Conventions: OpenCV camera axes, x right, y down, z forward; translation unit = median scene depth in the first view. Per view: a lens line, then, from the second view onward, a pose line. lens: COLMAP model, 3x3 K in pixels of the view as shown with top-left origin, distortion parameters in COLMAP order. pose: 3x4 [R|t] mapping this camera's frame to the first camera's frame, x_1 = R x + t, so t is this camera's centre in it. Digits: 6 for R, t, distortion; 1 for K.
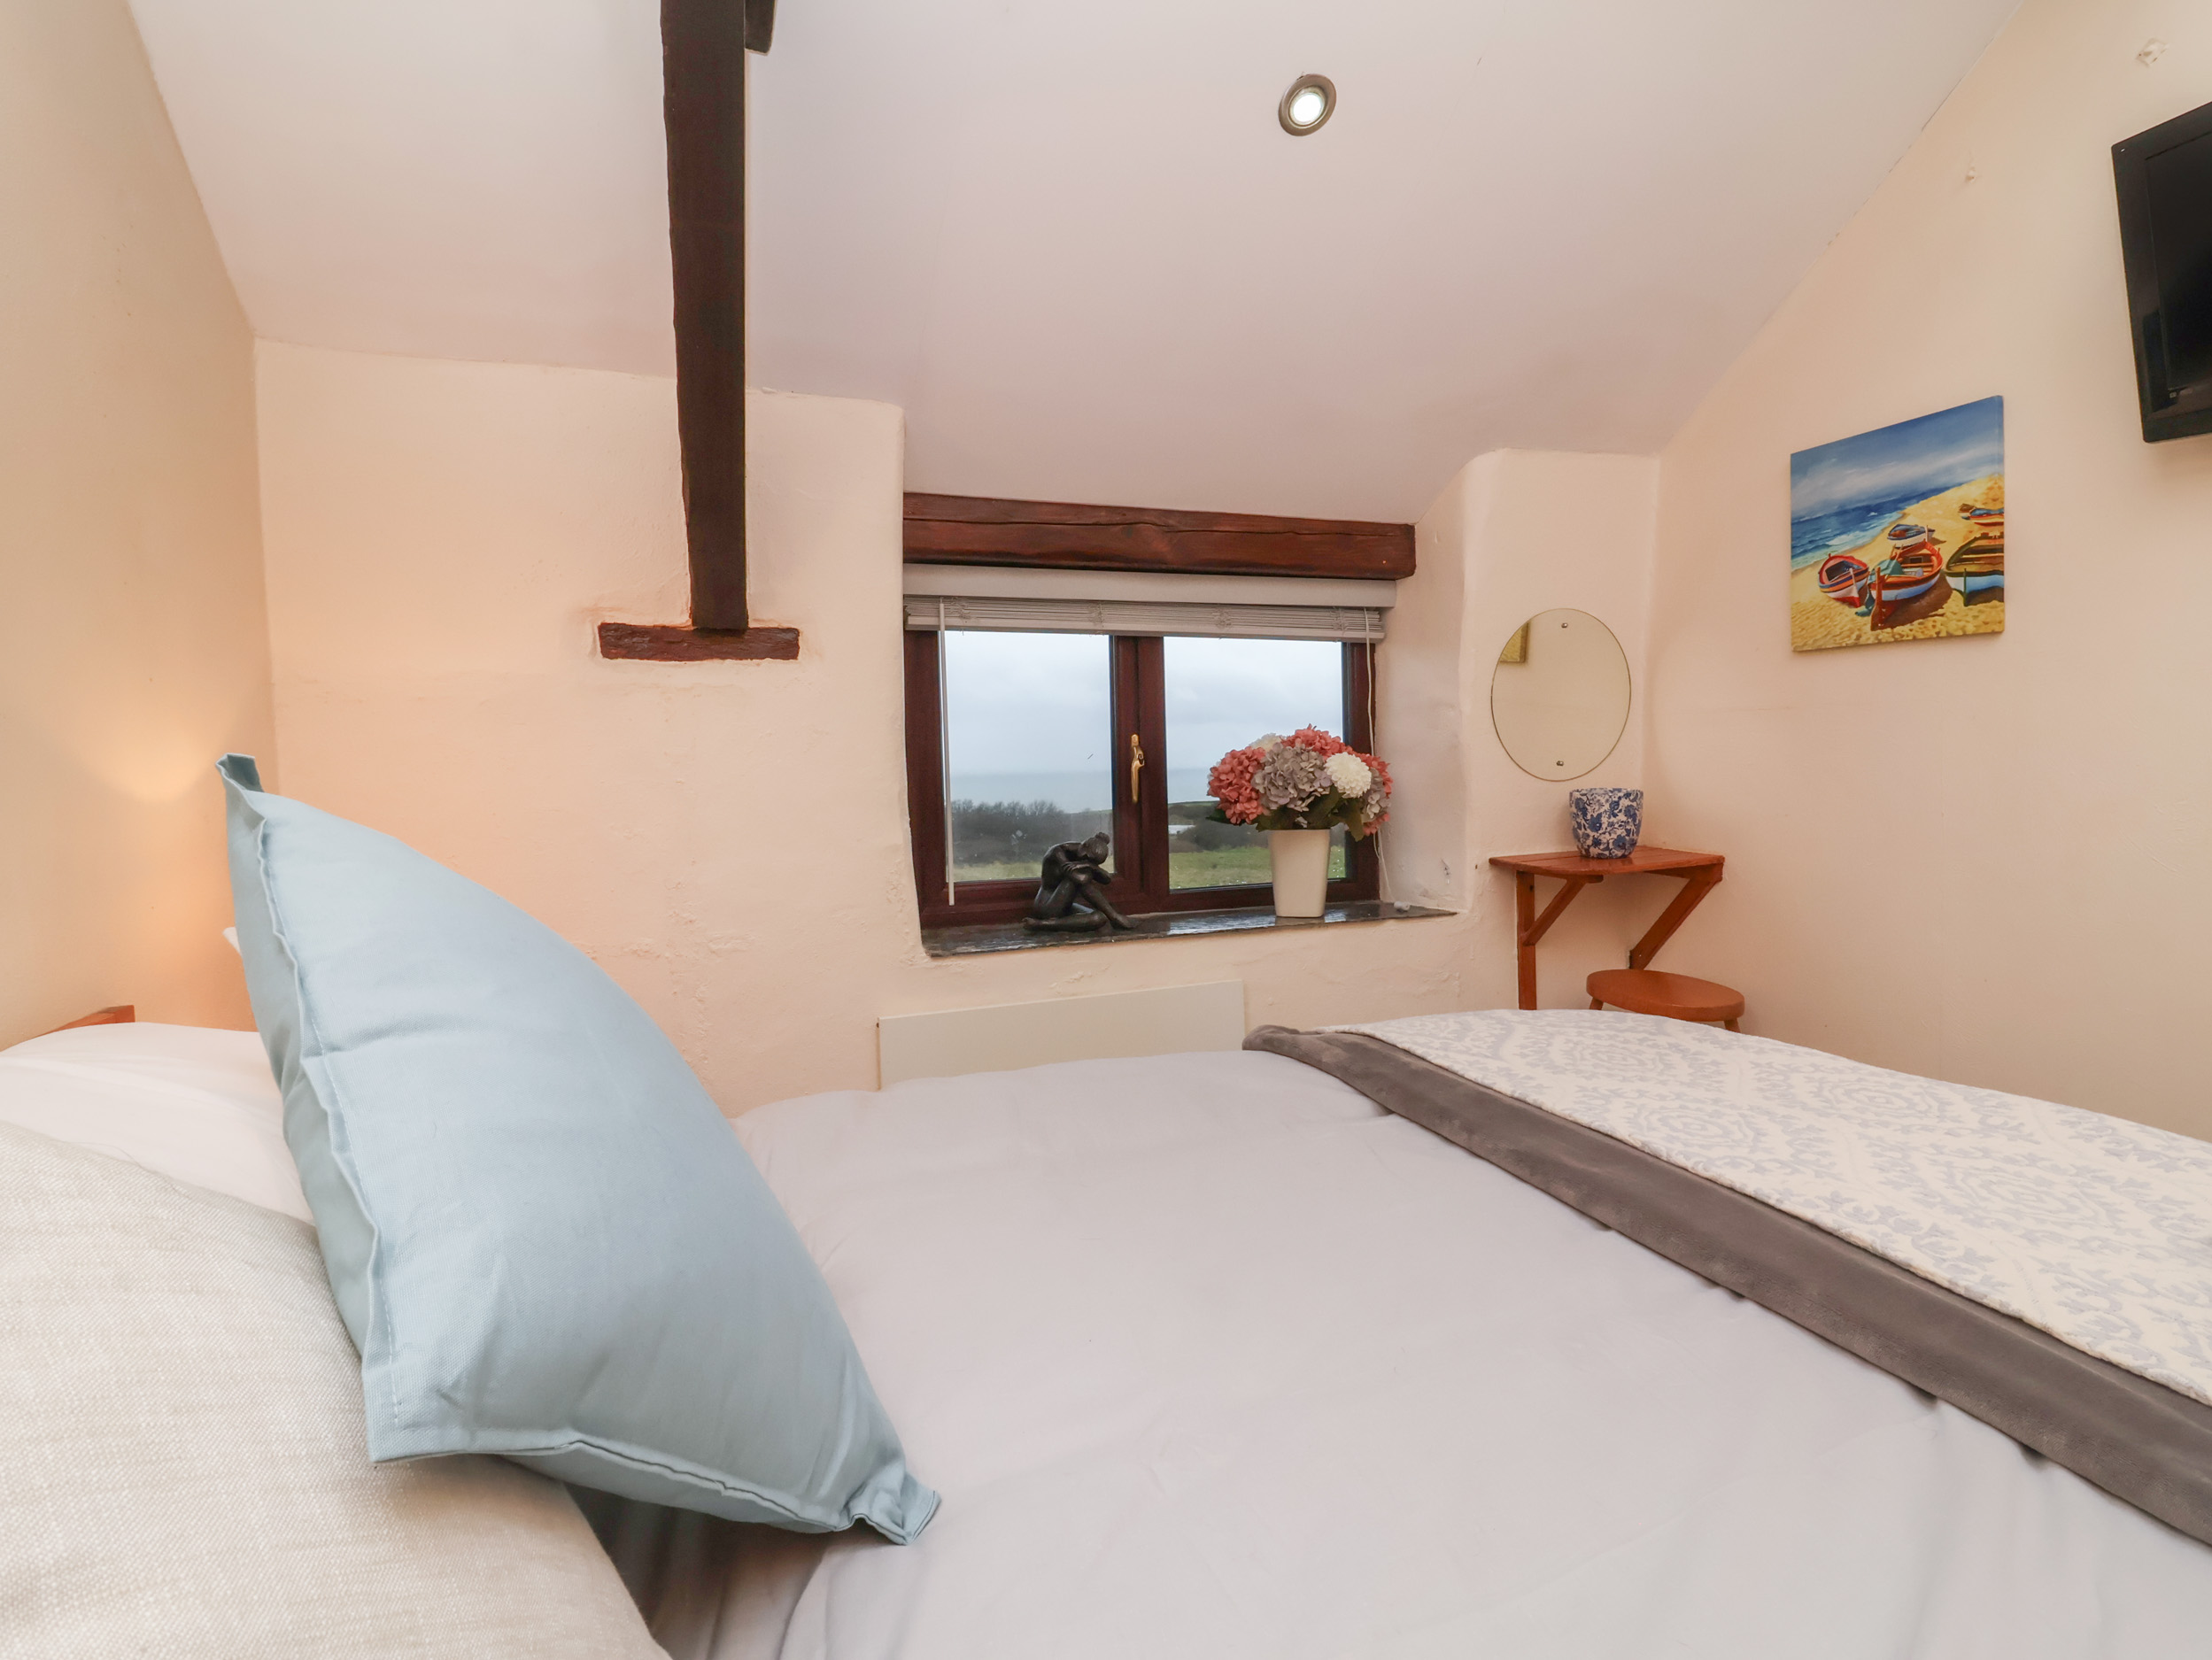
lens RADIAL K [[1143.8, 0, 1131.8], [0, 1143.8, 808.3], [0, 0, 1]] dist [0.003604, -0.015475]
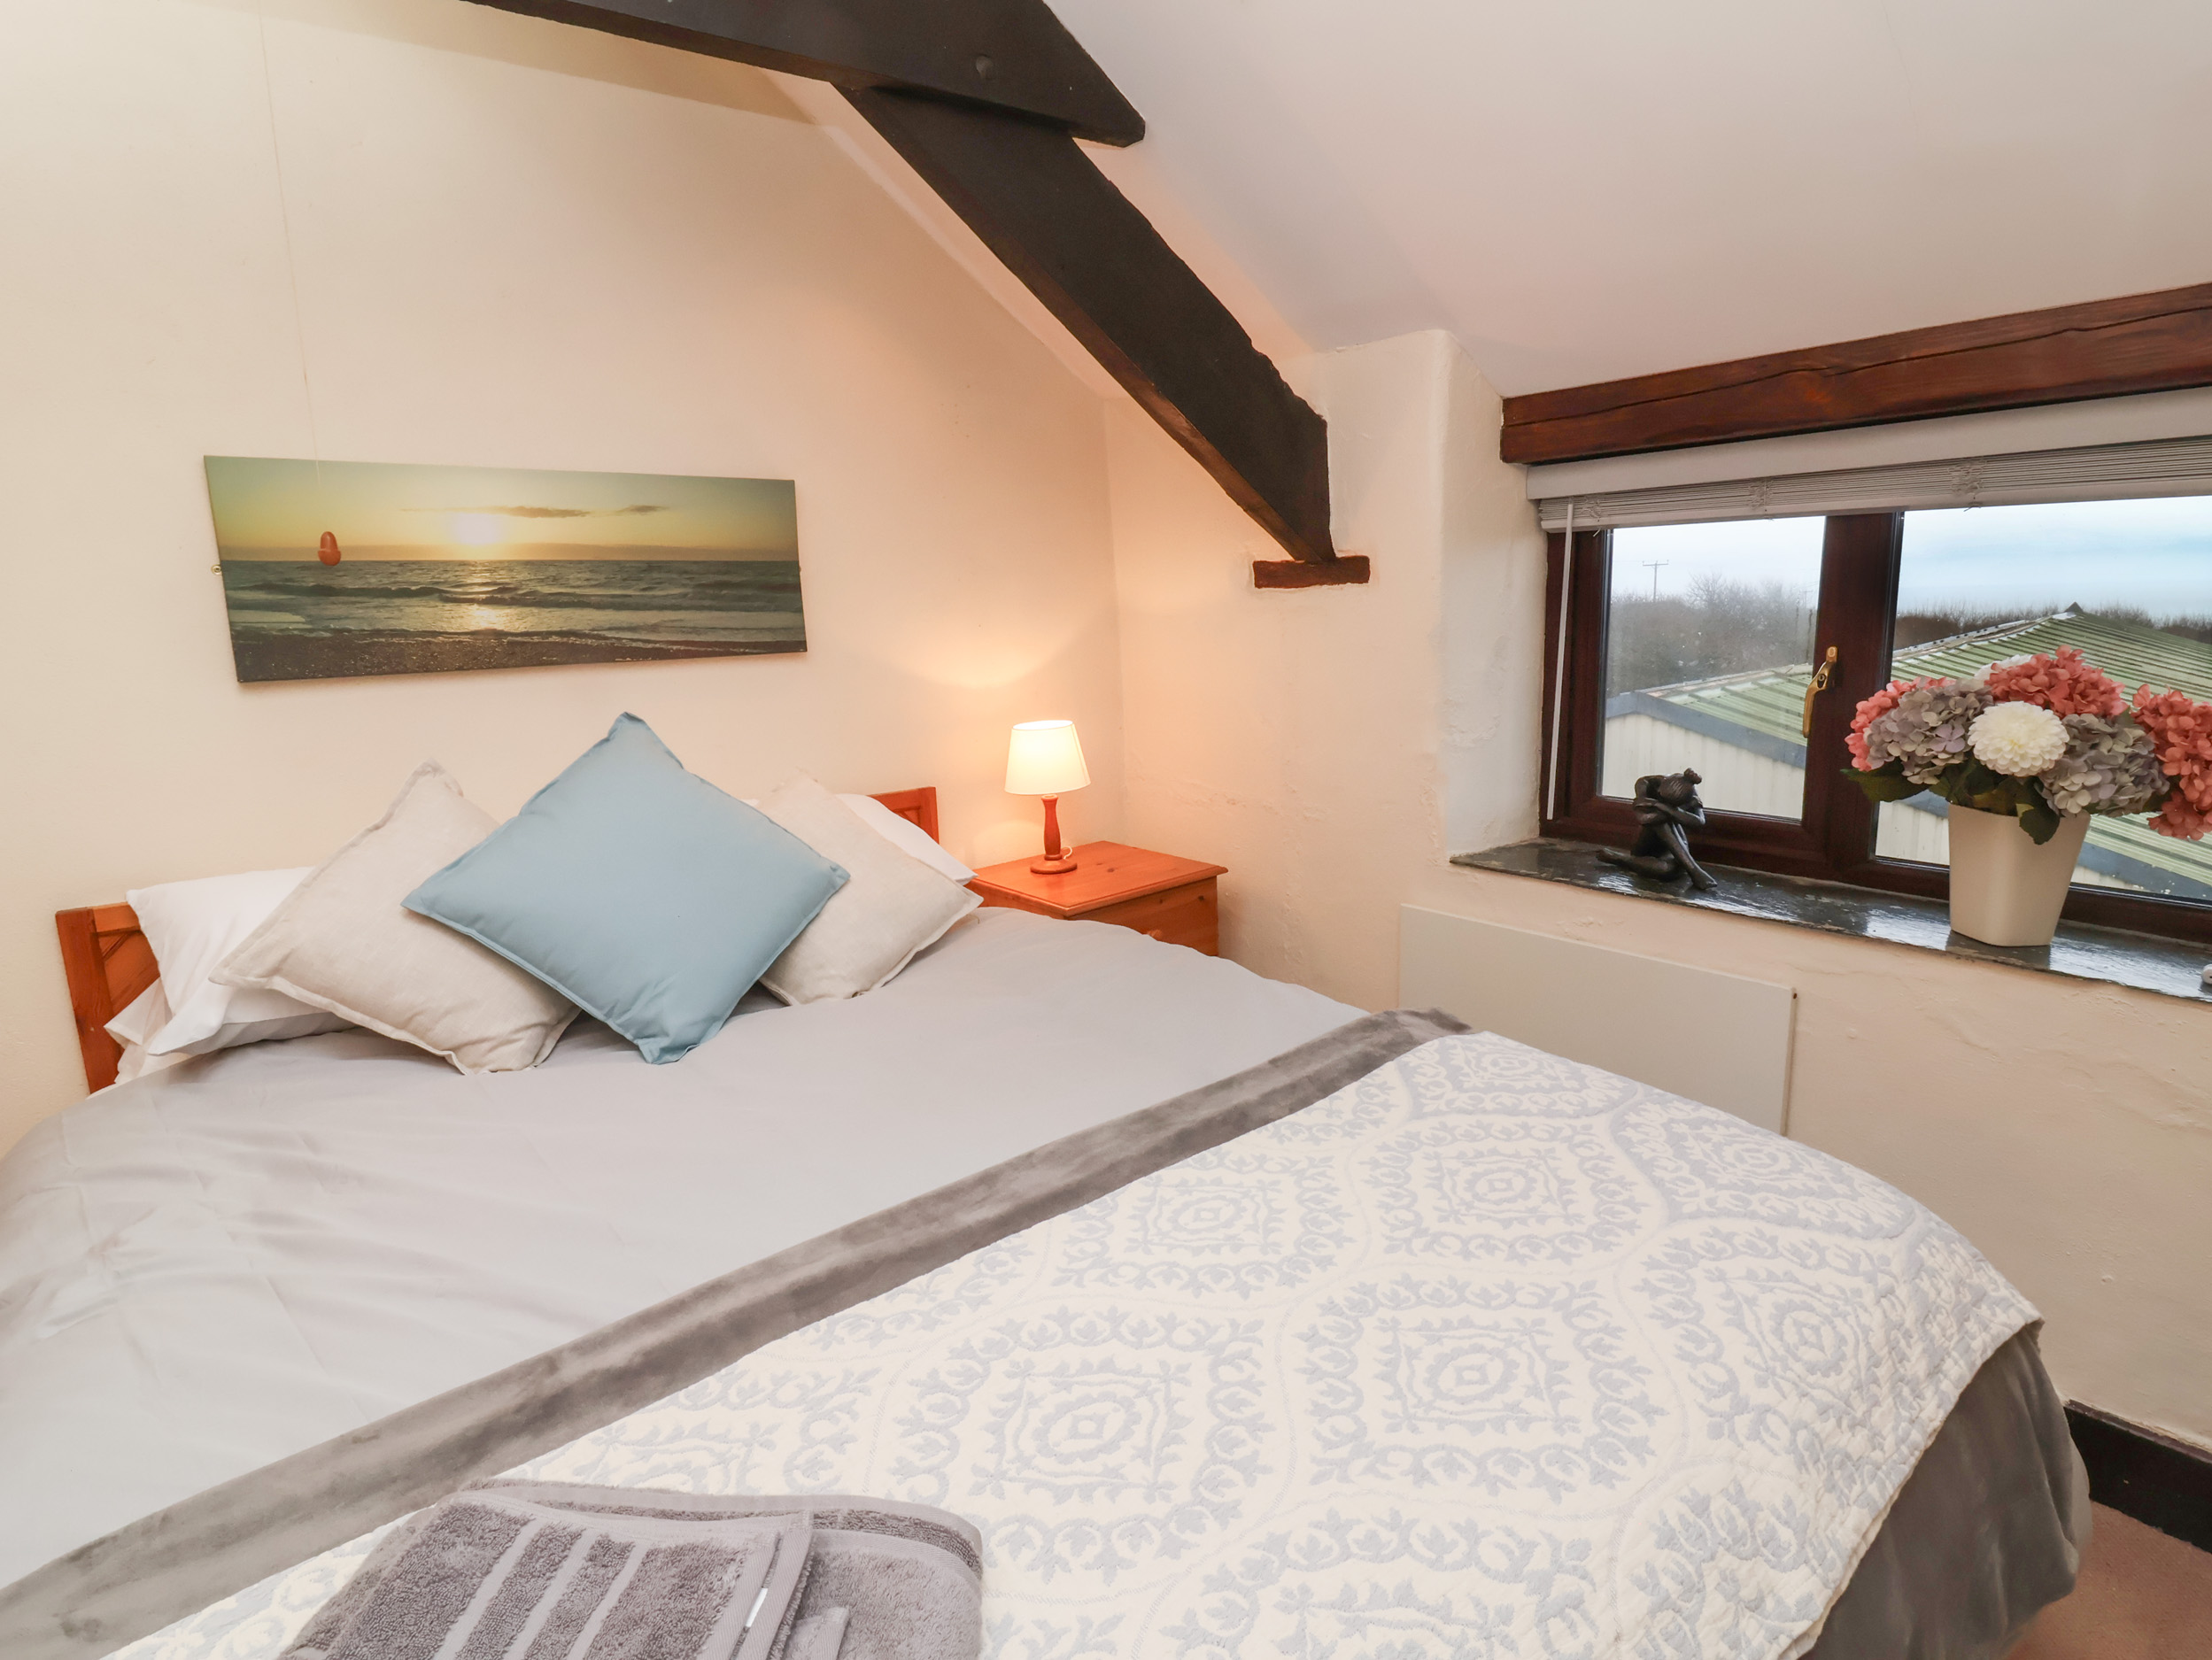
lens RADIAL K [[1136.4, 0, 1133.9], [0, 1136.4, 801.6], [0, 0, 1]] dist [0.002249, -0.016290]
pose [[0.314810, 0.178644, -0.932191, 0.621827], [-0.020248, 0.983169, 0.181575, -0.097873], [0.948939, -0.038287, 0.313129, 0.342357]]
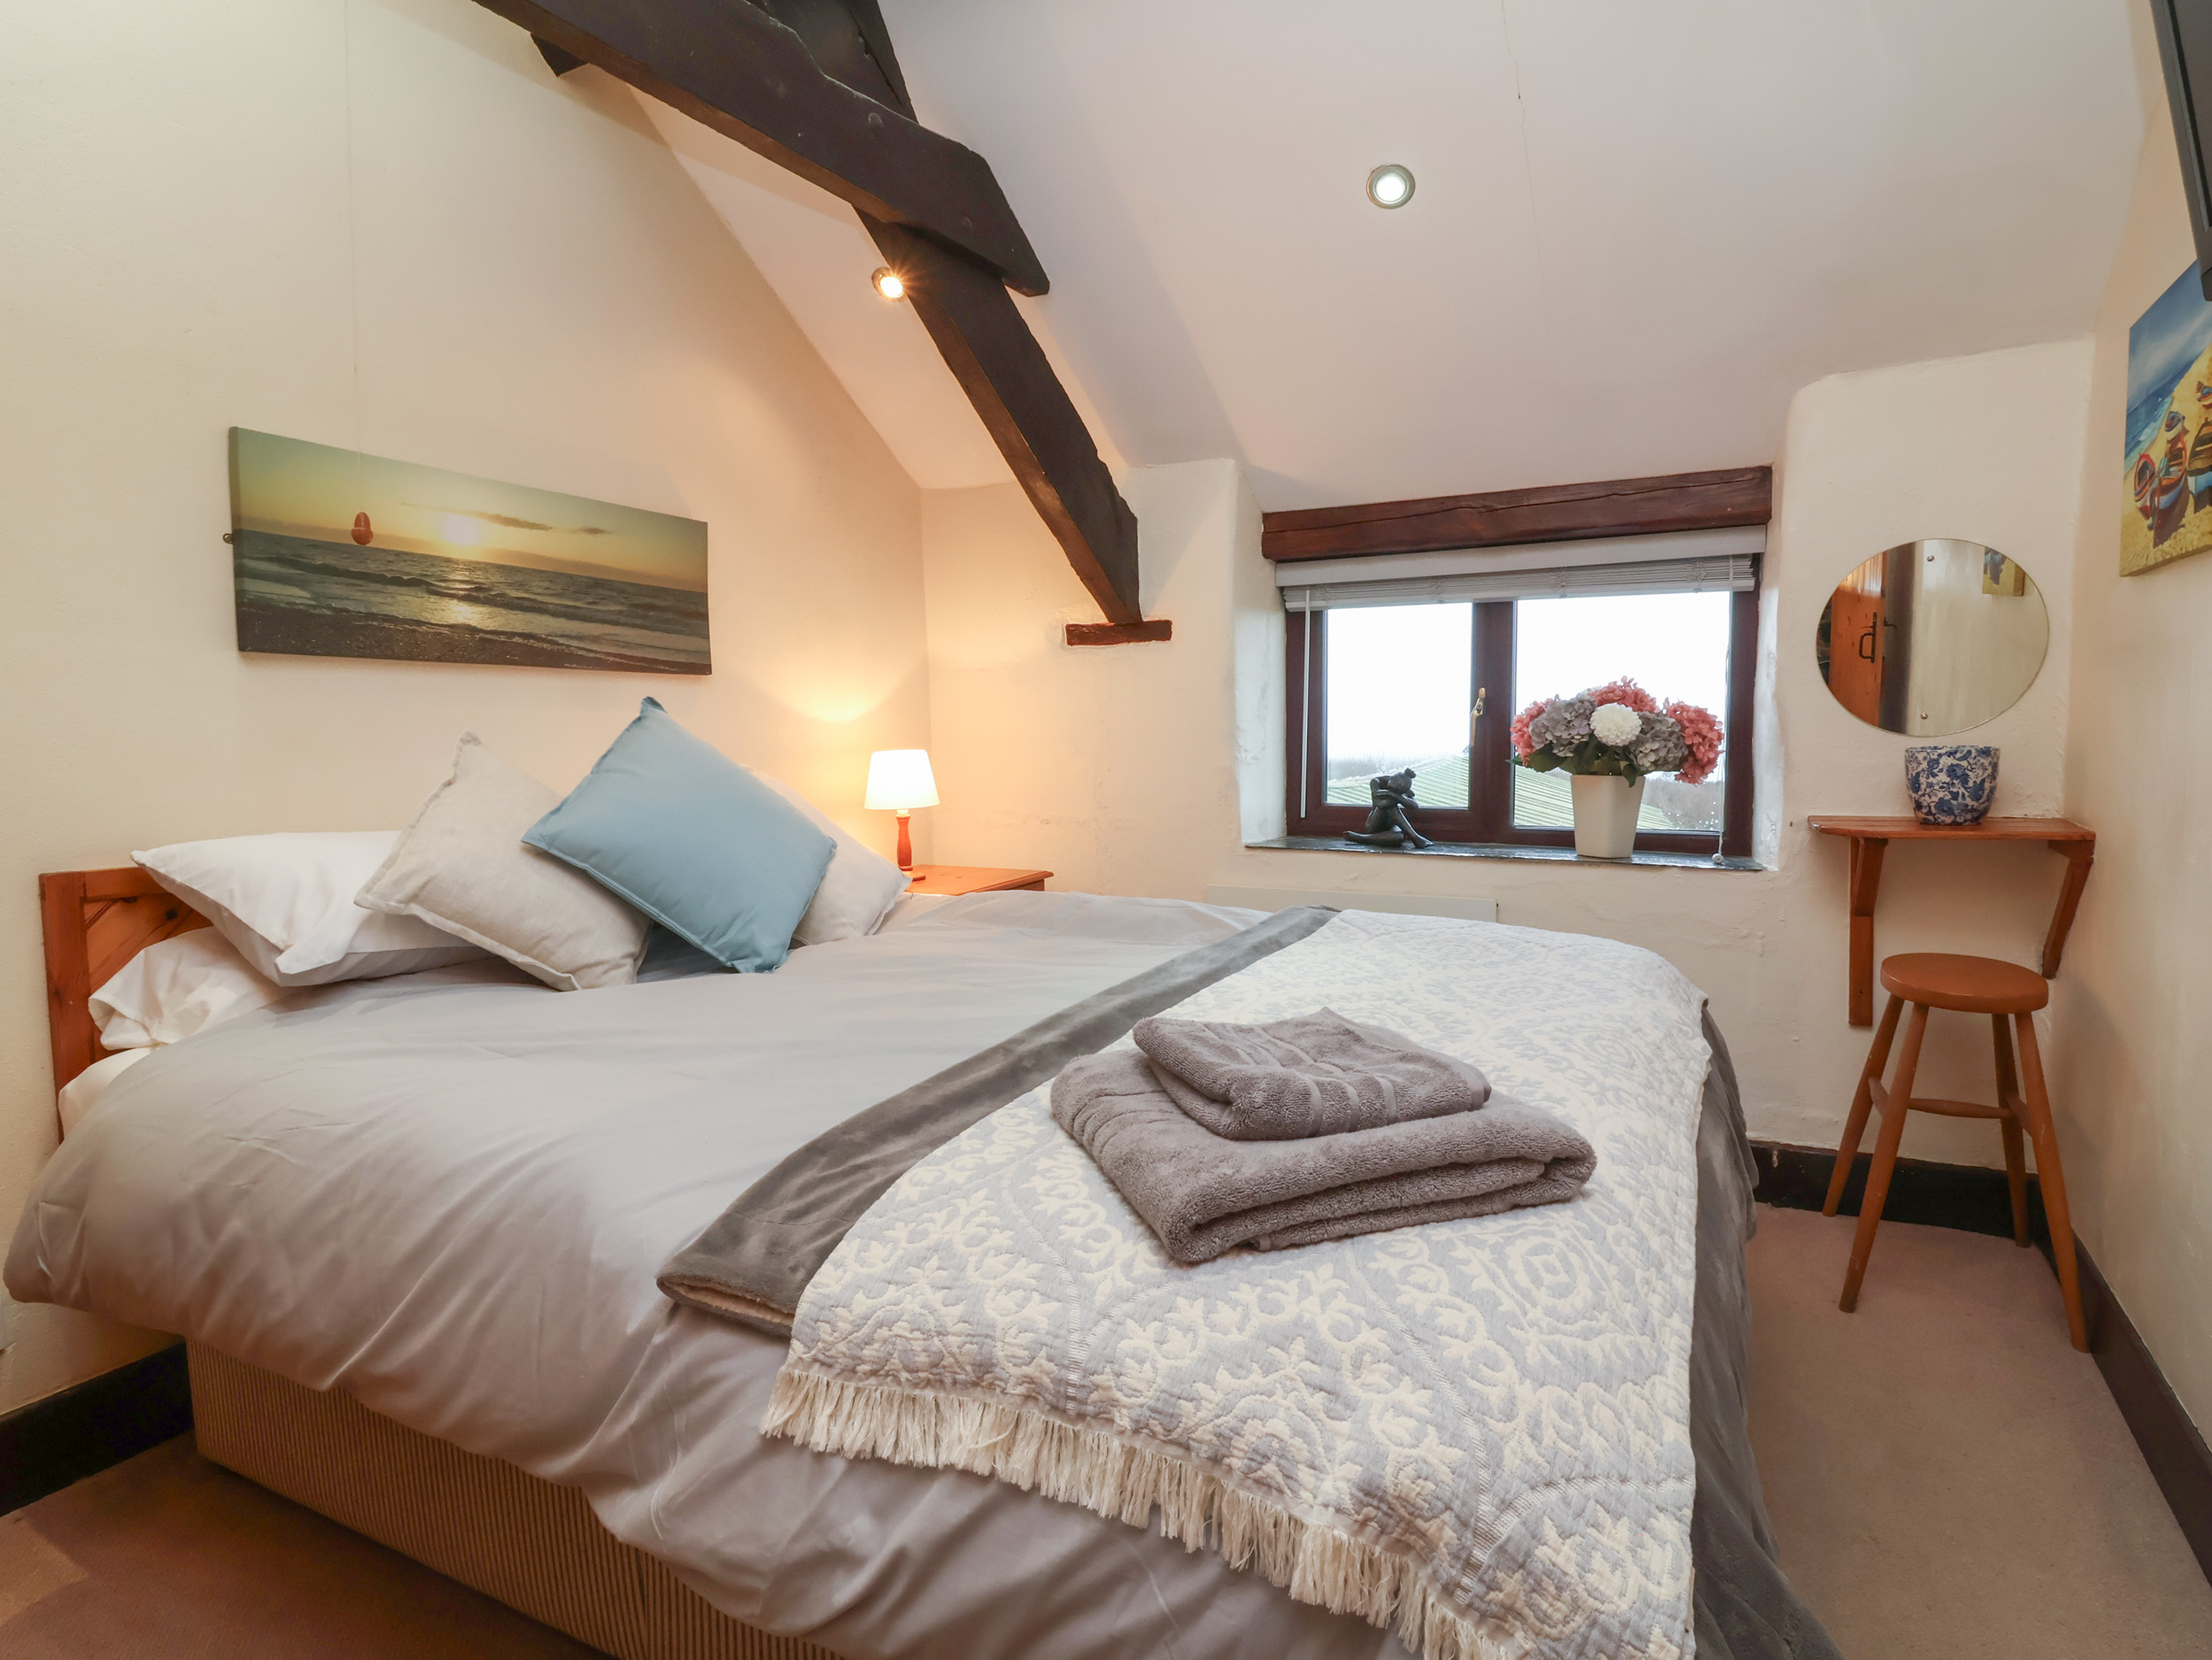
lens RADIAL K [[1143.8, 0, 1131.8], [0, 1143.8, 808.3], [0, 0, 1]] dist [0.003604, -0.015475]
pose [[0.668966, 0.068117, -0.740165, 0.680266], [-0.041605, 0.997662, 0.054212, 0.009966], [0.742128, -0.005471, 0.670236, -0.046937]]
